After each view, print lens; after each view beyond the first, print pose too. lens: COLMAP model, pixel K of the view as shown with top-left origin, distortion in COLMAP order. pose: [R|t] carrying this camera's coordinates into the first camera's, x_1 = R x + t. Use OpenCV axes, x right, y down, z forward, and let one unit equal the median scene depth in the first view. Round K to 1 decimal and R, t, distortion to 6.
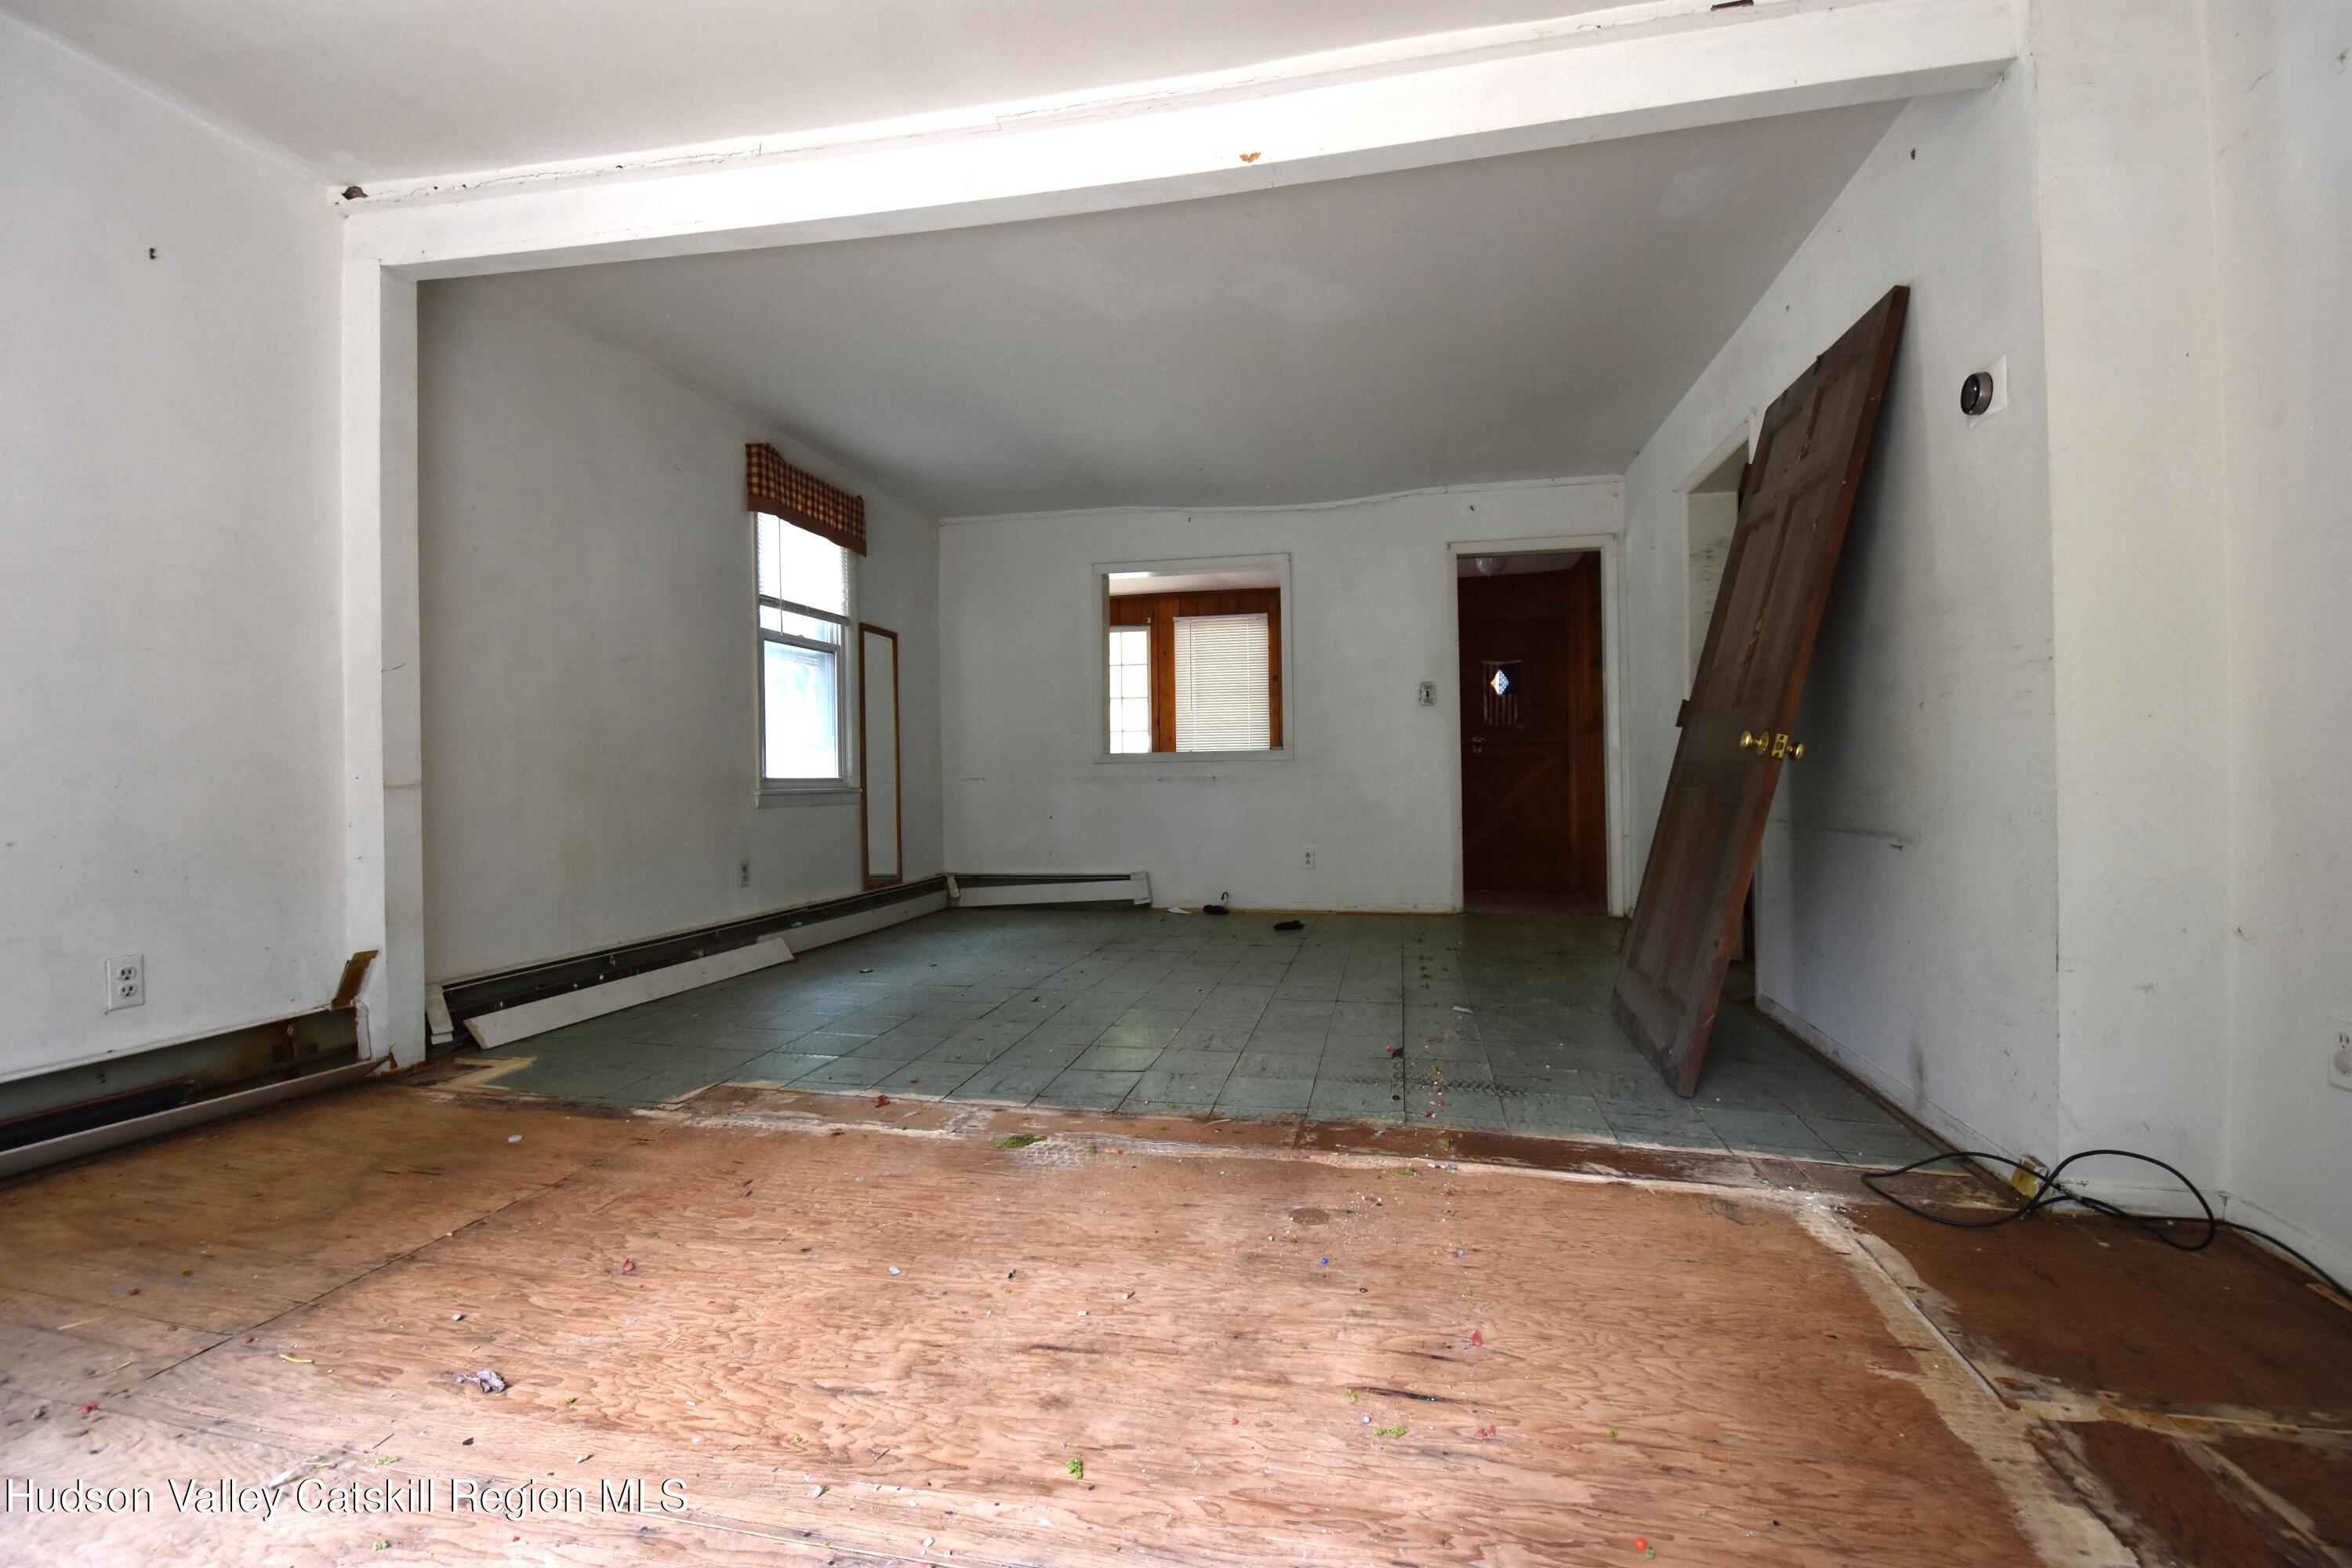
lens RADIAL K [[1010.5, 0, 1176.0], [0, 1010.5, 784.0], [0, 0, 1]] dist [0.001456, -0.013732]
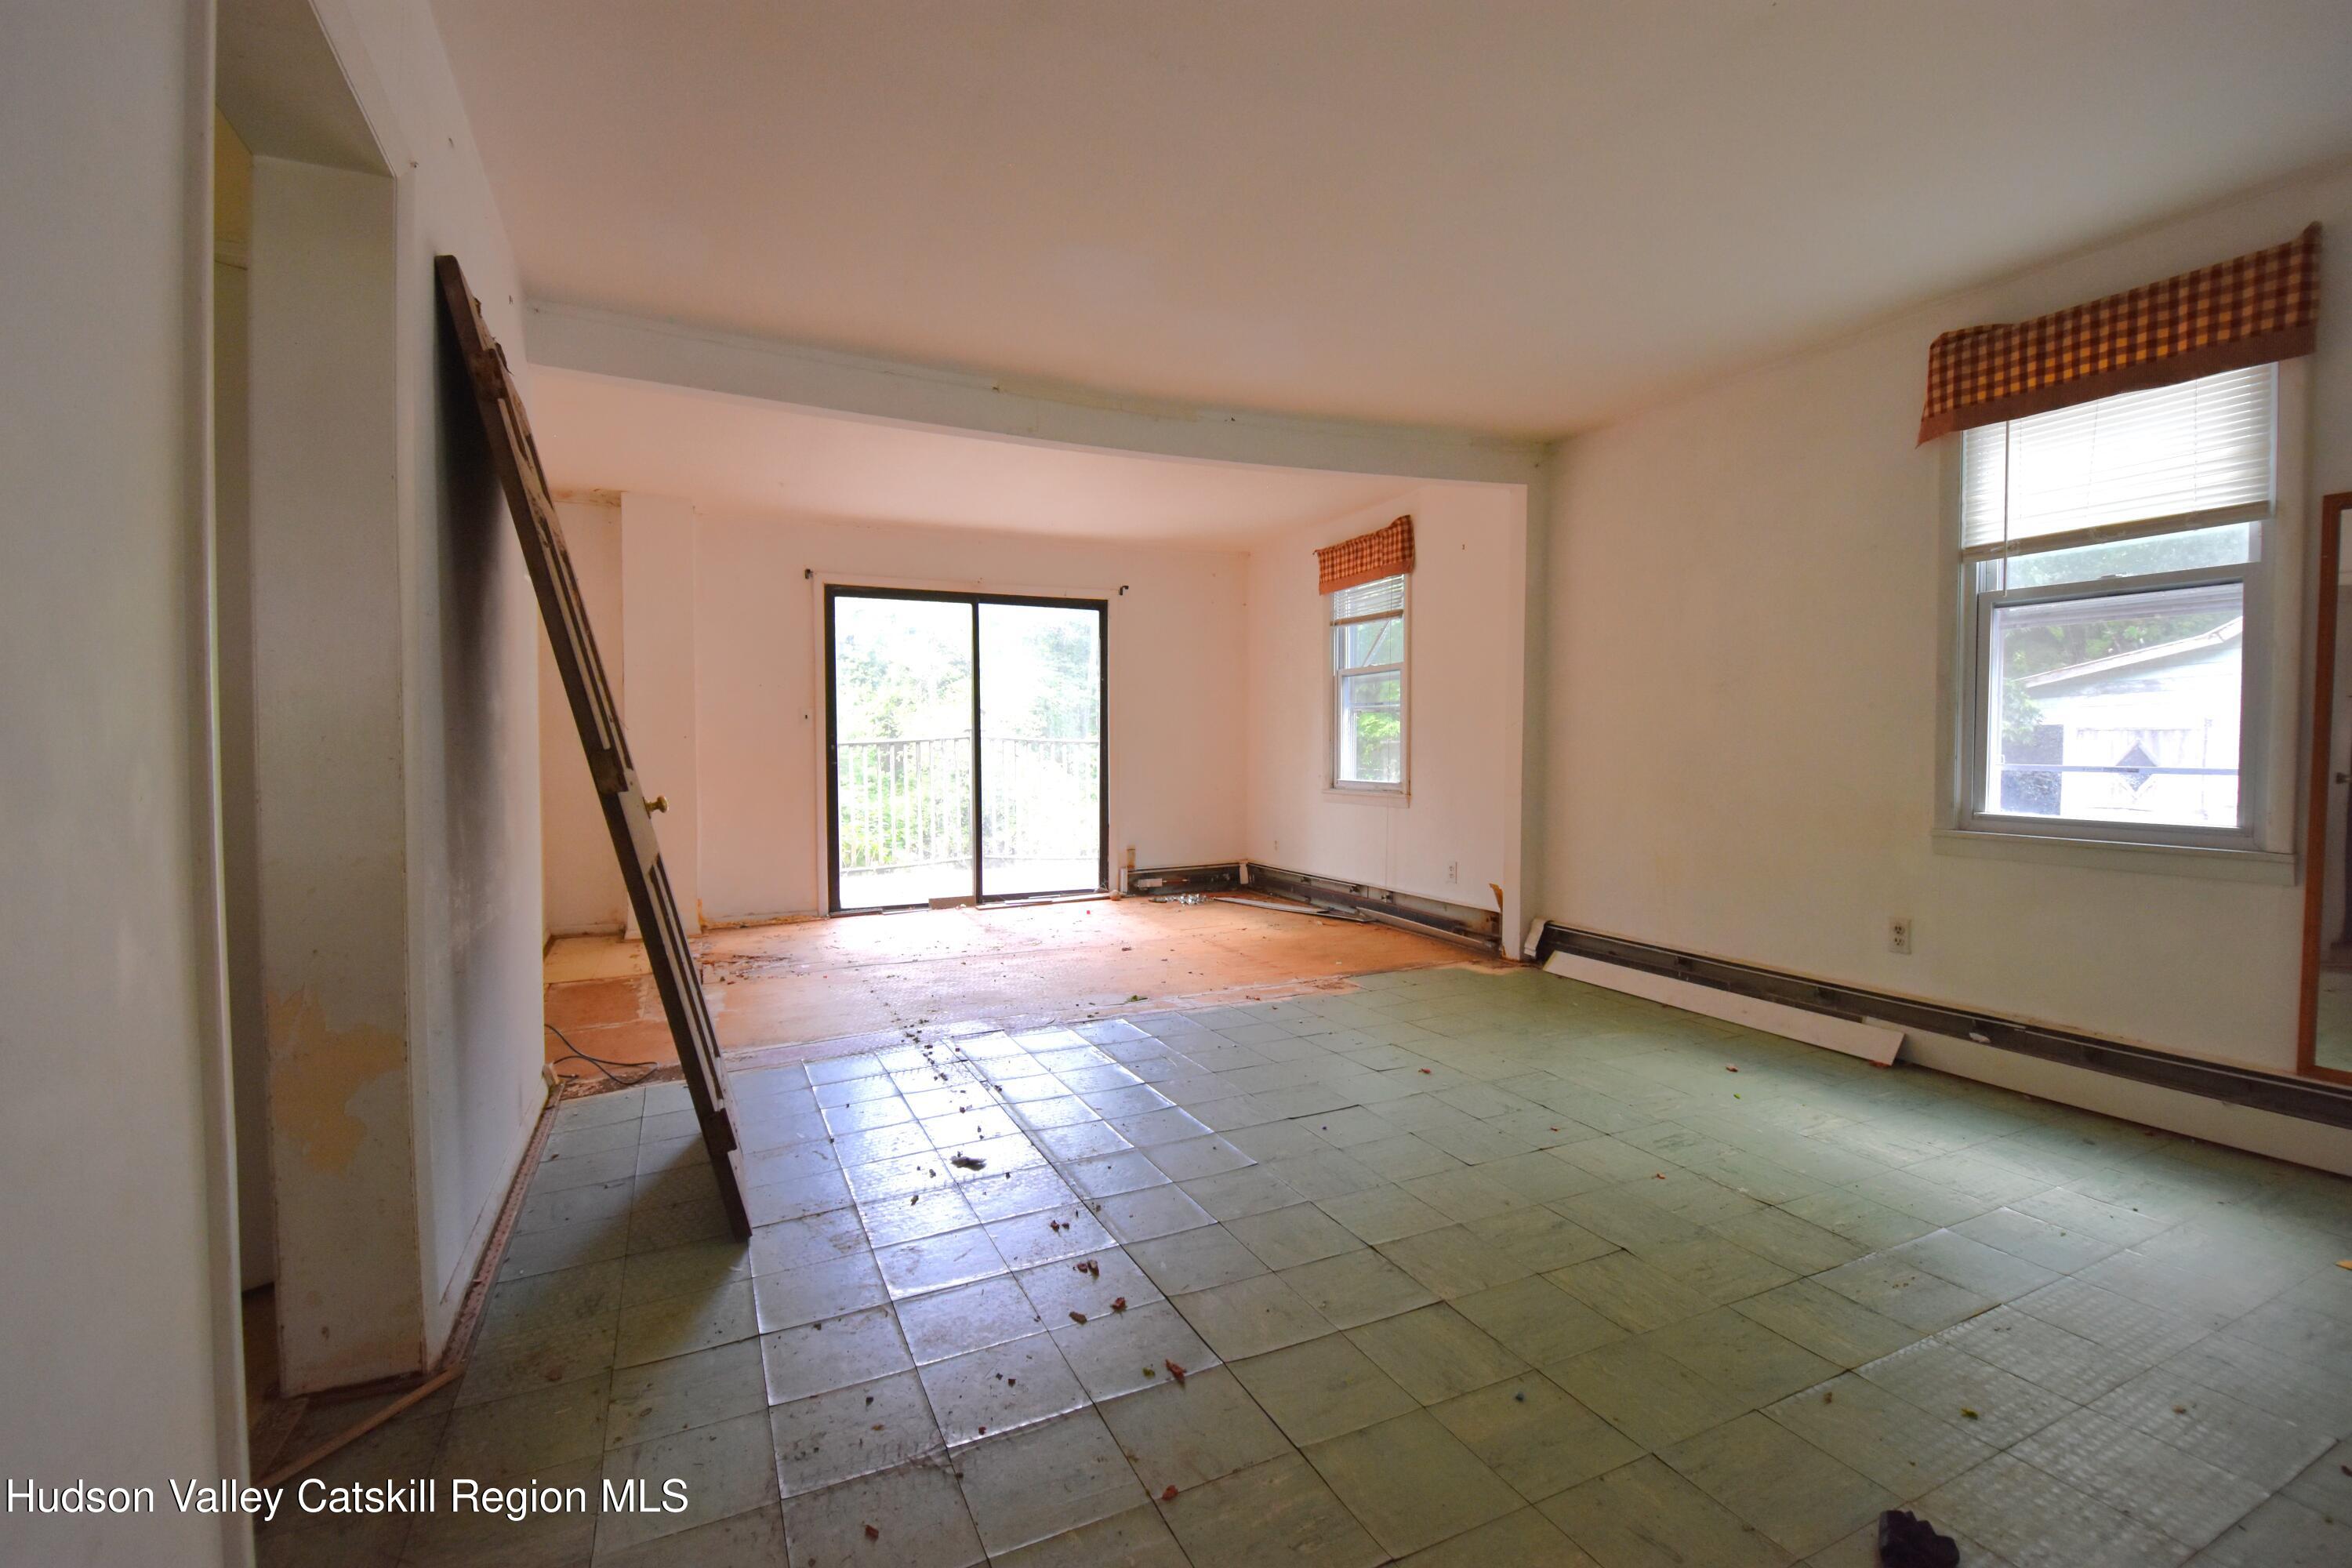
lens RADIAL K [[1010.5, 0, 1176.0], [0, 1010.5, 784.0], [0, 0, 1]] dist [0.001456, -0.013732]
pose [[-0.778093, 0.034159, -0.627219, 0.446024], [0.002752, 0.998696, 0.050976, -0.062456], [0.628143, 0.037938, -0.777173, 1.191068]]
